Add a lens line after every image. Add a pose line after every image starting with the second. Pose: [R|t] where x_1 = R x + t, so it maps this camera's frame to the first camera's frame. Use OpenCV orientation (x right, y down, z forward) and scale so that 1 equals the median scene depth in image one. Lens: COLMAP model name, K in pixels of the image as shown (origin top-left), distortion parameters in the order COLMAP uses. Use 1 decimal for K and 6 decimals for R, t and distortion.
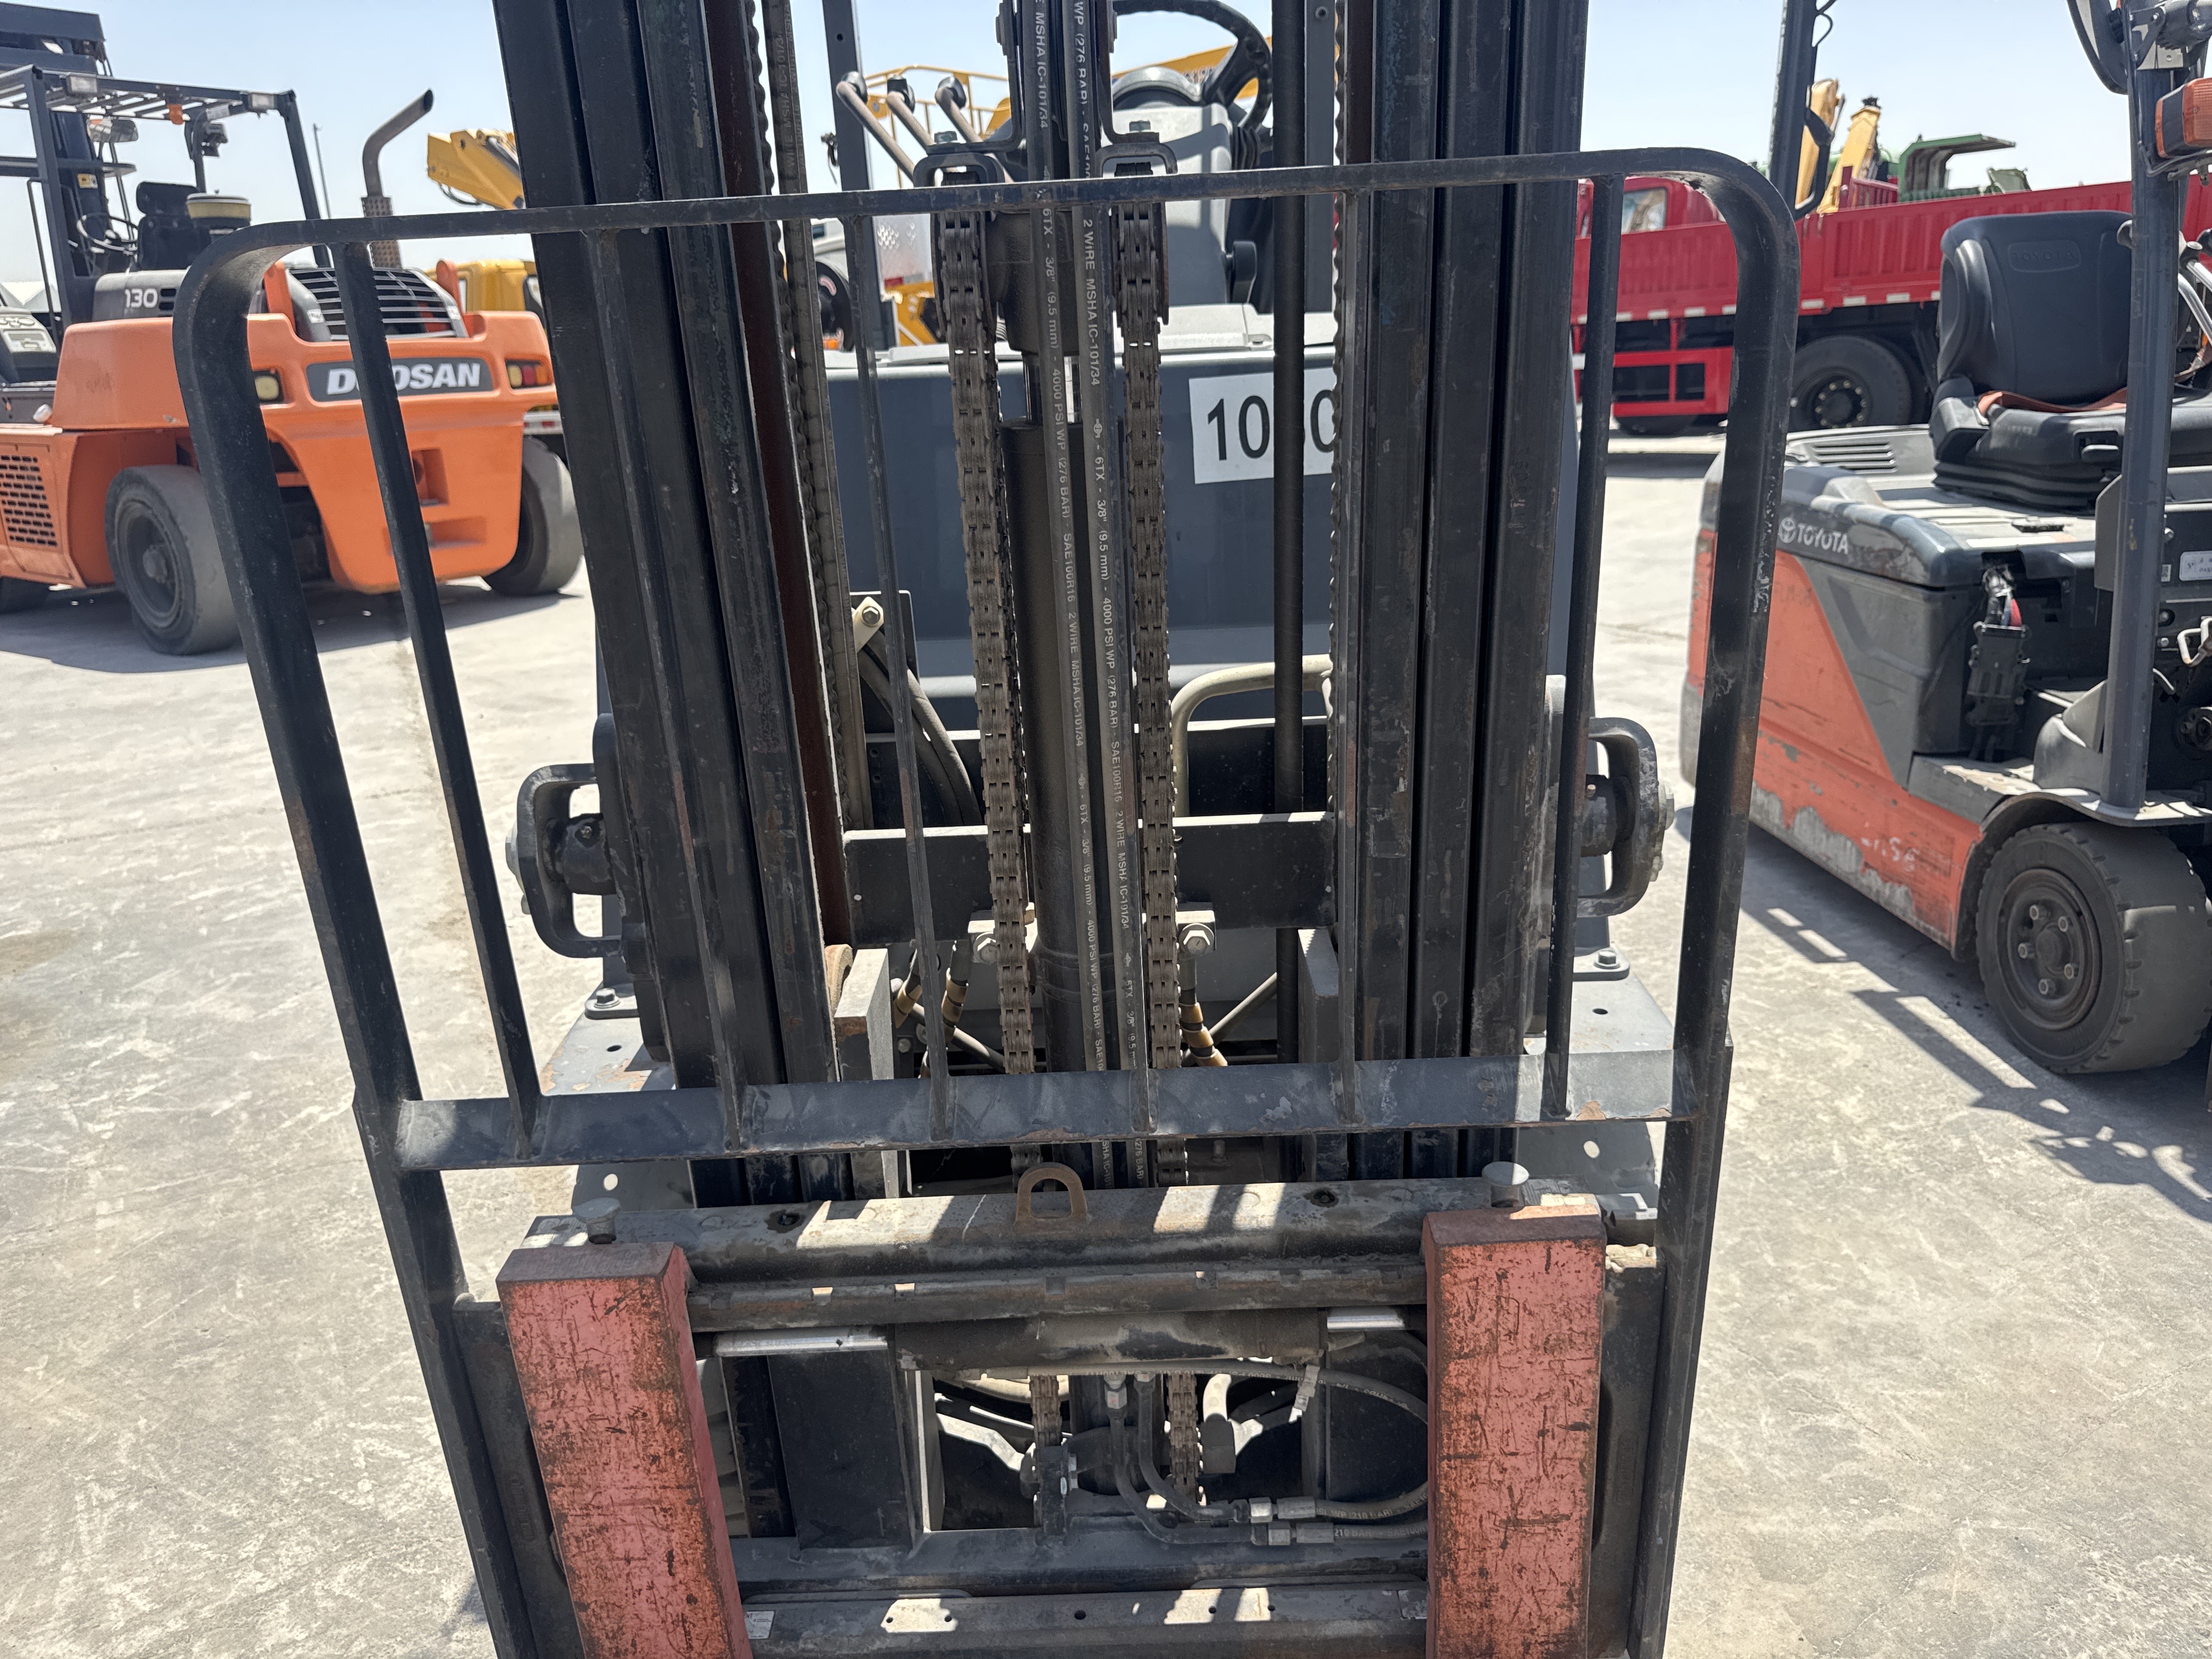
lens RADIAL K [[1572.3, 0, 1106.0], [0, 1572.3, 829.5], [0, 0, 1]] dist [0.058061, -0.001435]
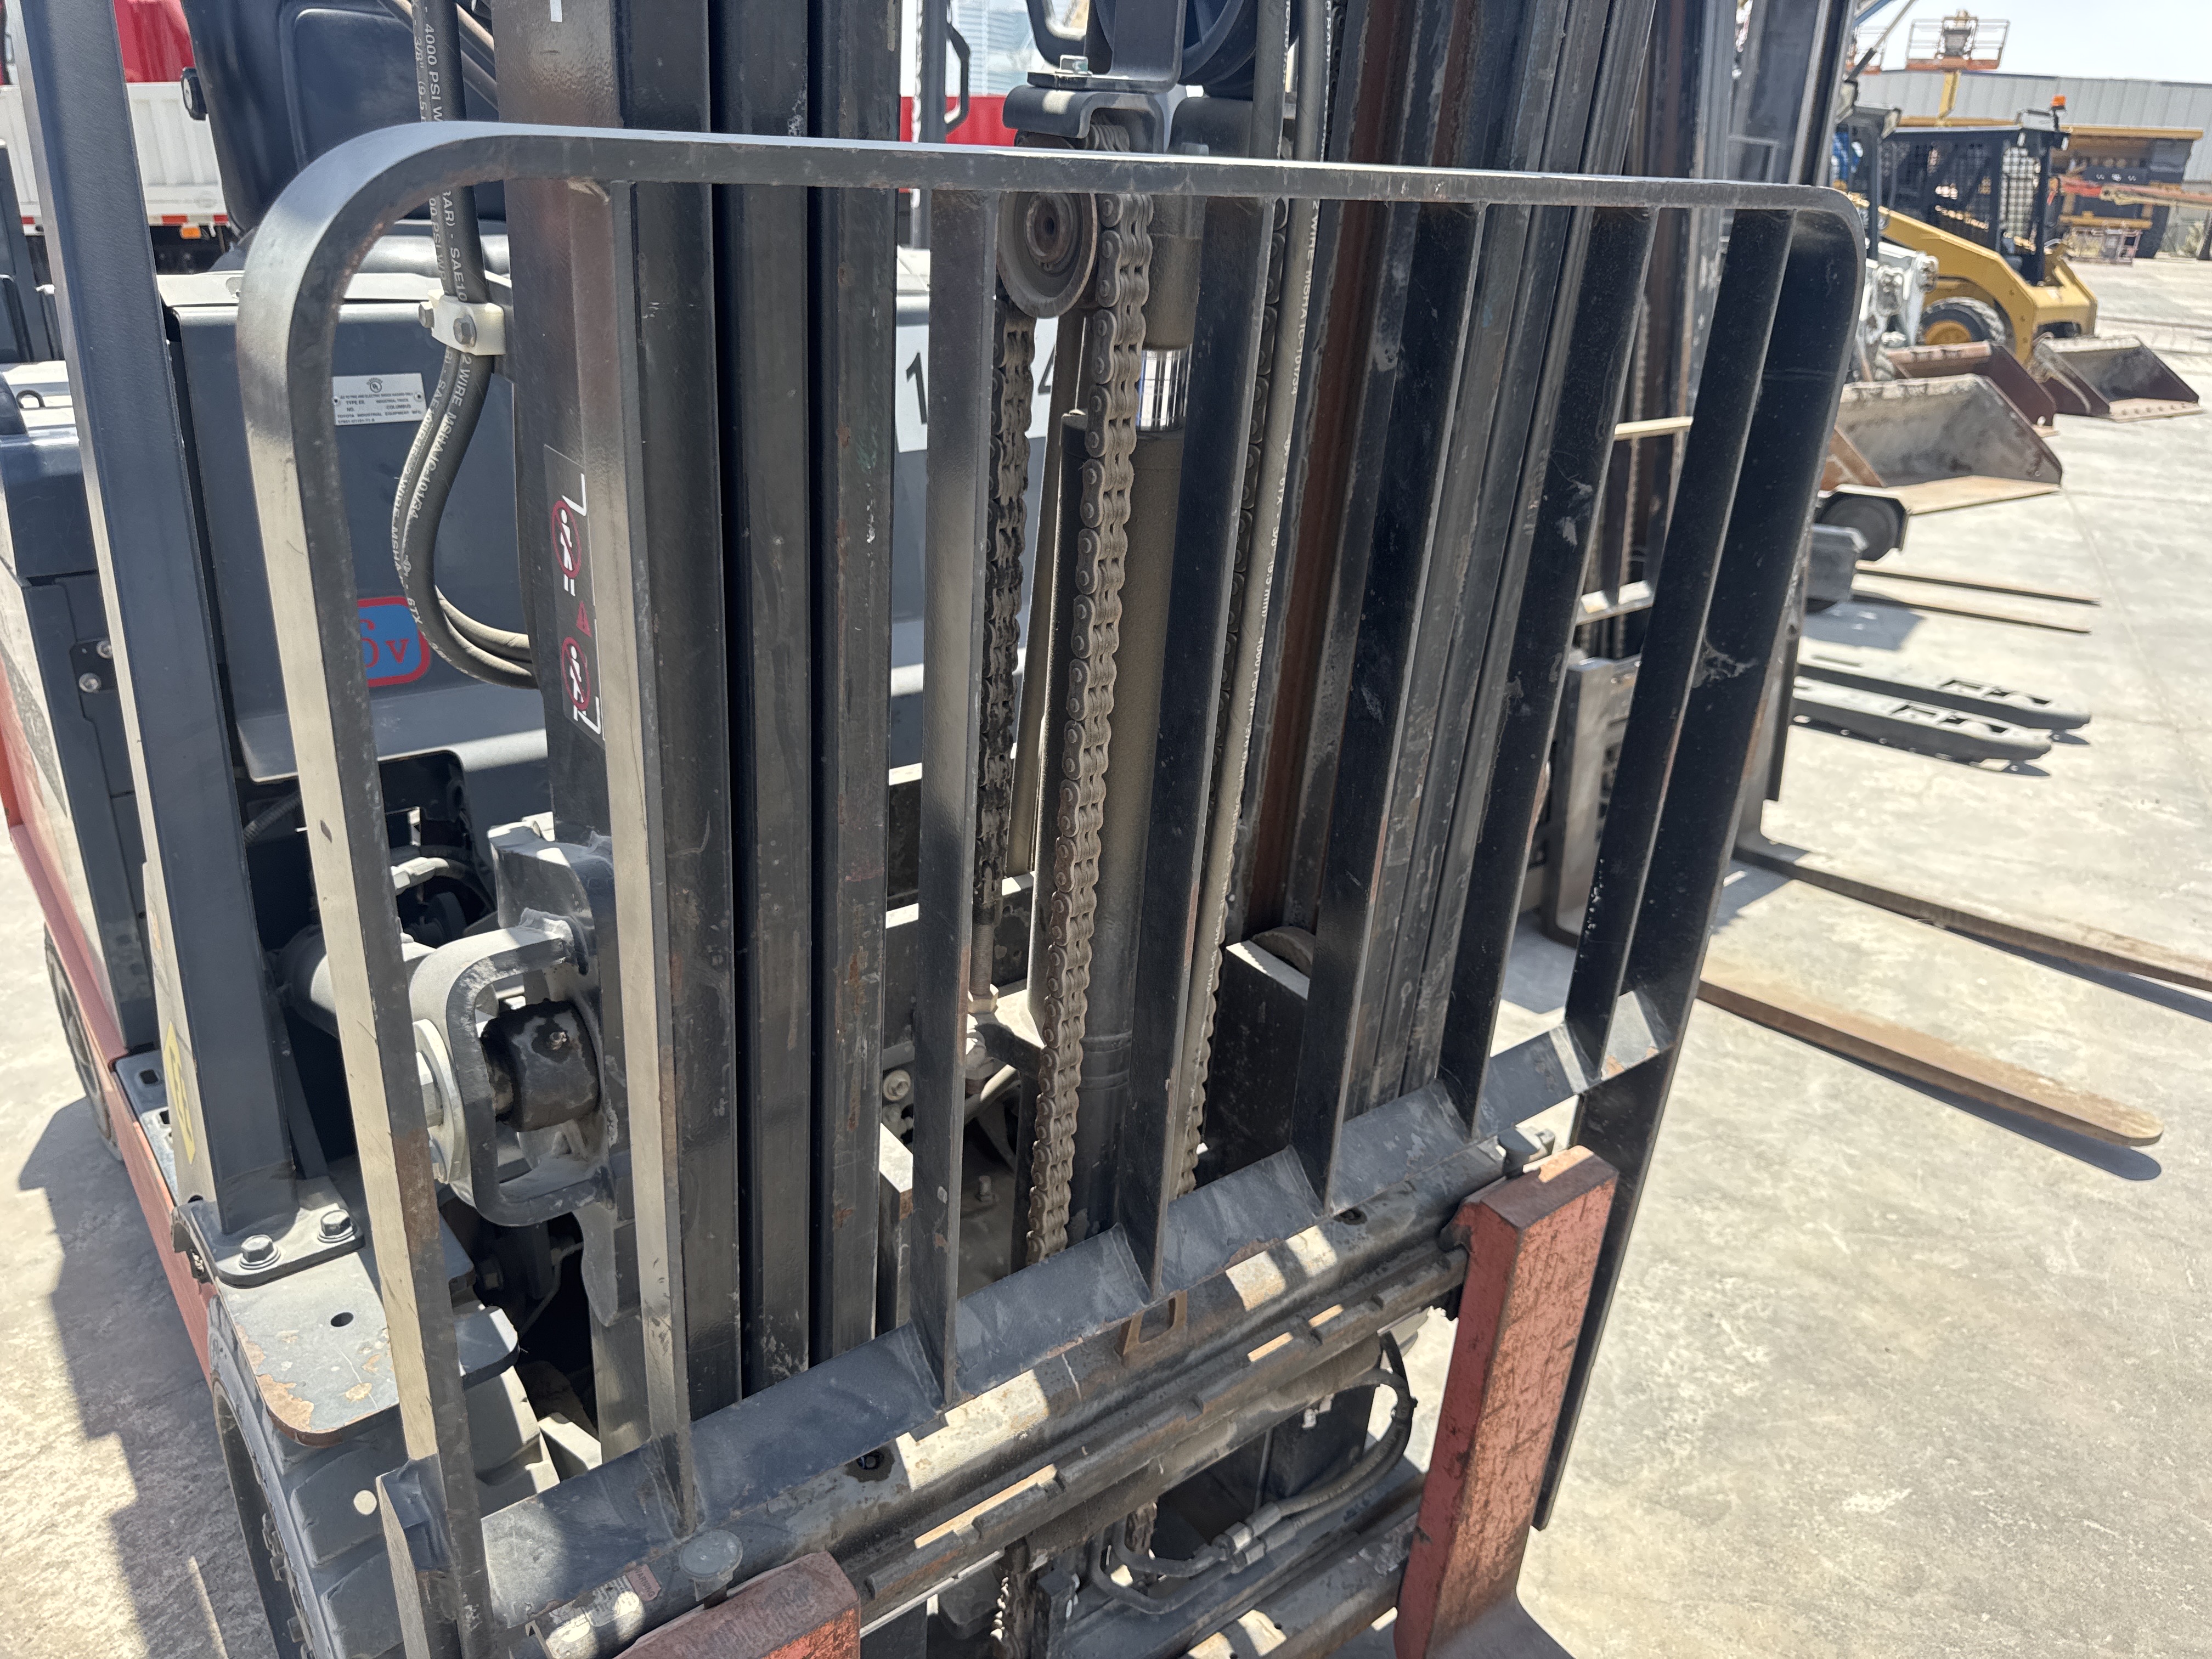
lens RADIAL K [[1572.3, 0, 1106.0], [0, 1572.3, 829.5], [0, 0, 1]] dist [0.058061, -0.001435]
pose [[0.783093, -0.168156, 0.598739, -0.534560], [0.120763, 0.985542, 0.118843, -0.138888], [-0.610067, -0.020760, 0.792078, 0.324853]]
